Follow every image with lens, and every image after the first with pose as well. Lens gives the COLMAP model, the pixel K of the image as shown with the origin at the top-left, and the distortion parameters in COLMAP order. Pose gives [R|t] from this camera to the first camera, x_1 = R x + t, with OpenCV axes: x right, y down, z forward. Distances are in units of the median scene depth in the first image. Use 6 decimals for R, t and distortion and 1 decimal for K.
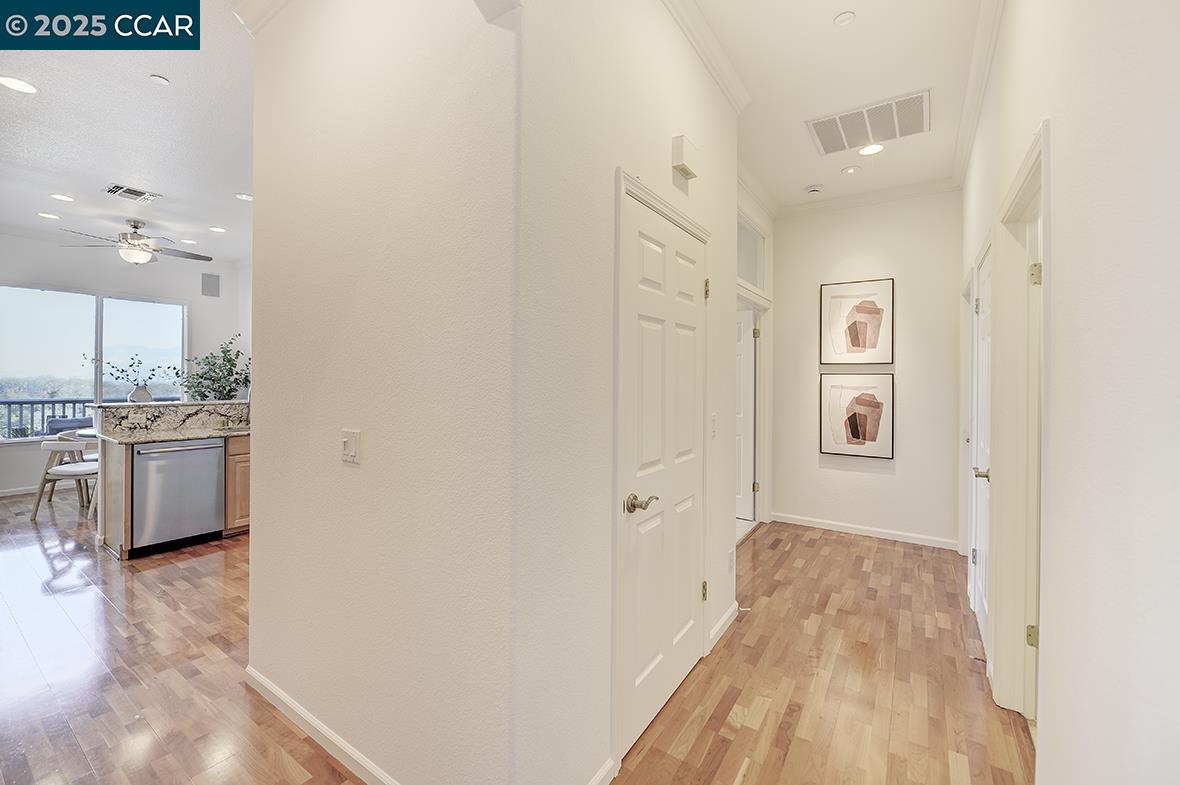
lens RADIAL K [[489.3, 0, 564.5], [0, 489.3, 375.4], [0, 0, 1]] dist [-0.006862, -0.000137]
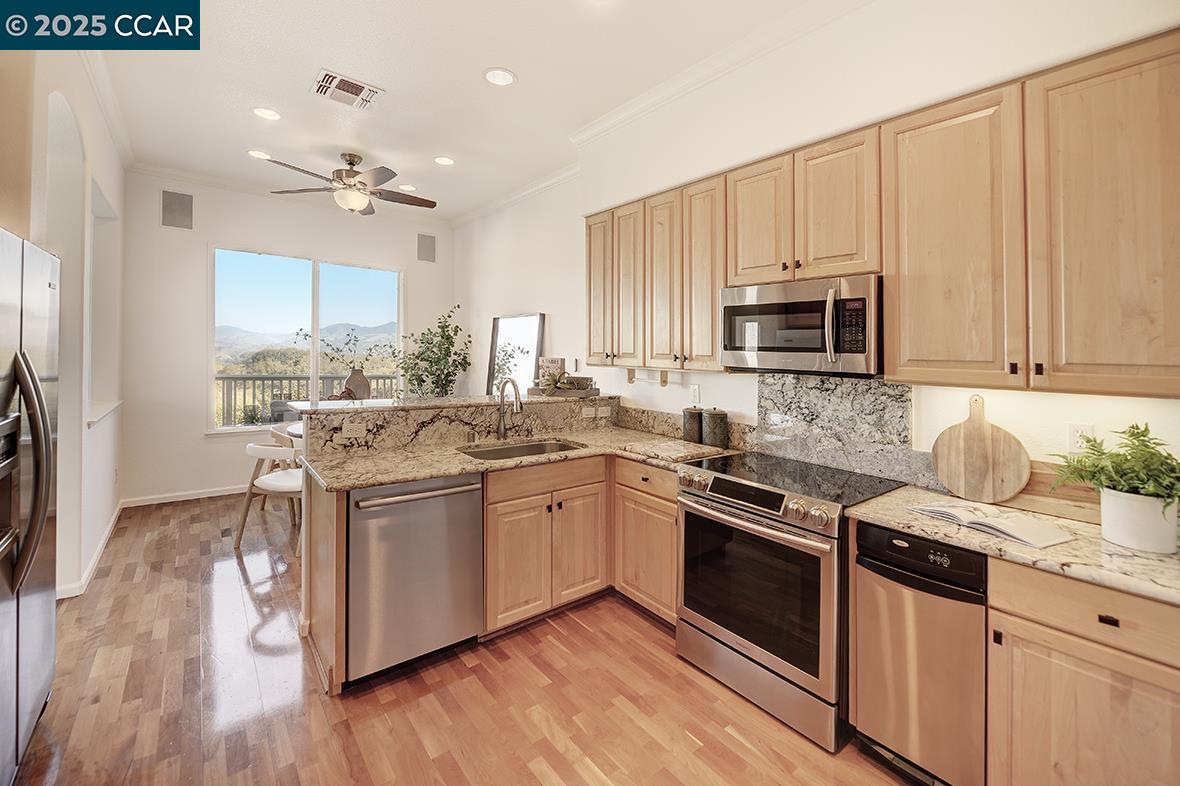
lens RADIAL K [[473.6, 0, 578.2], [0, 473.6, 370.9], [0, 0, 1]] dist [-0.004228, -0.000444]
pose [[0.962191, 0.026833, -0.271051, -0.380020], [-0.017351, 0.999153, 0.037319, -0.012417], [0.271823, -0.031205, 0.961841, 0.429643]]
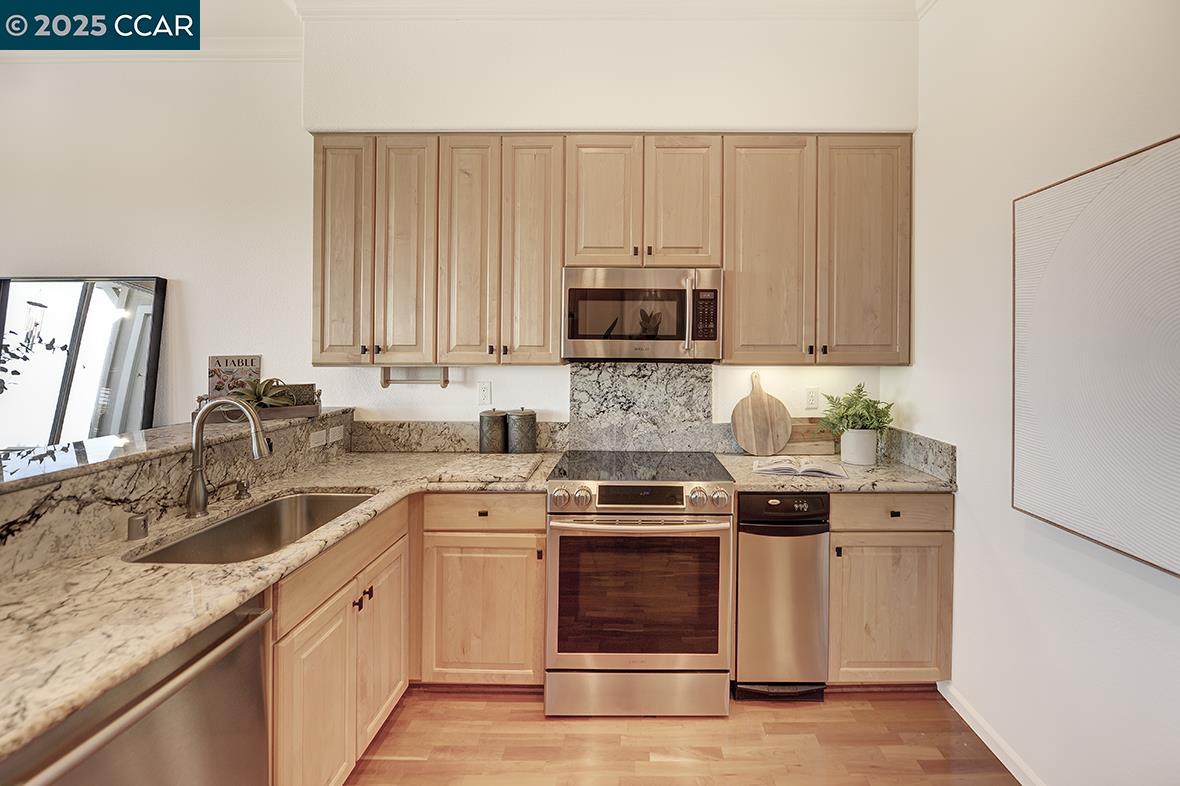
lens RADIAL K [[515.7, 0, 627.3], [0, 515.7, 357.5], [0, 0, 1]] dist [-0.010642, 0.000407]
pose [[0.814477, -0.020011, 0.579851, -0.604222], [0.005536, 0.999628, 0.026722, -0.013730], [-0.580170, -0.018554, 0.814284, 0.542029]]
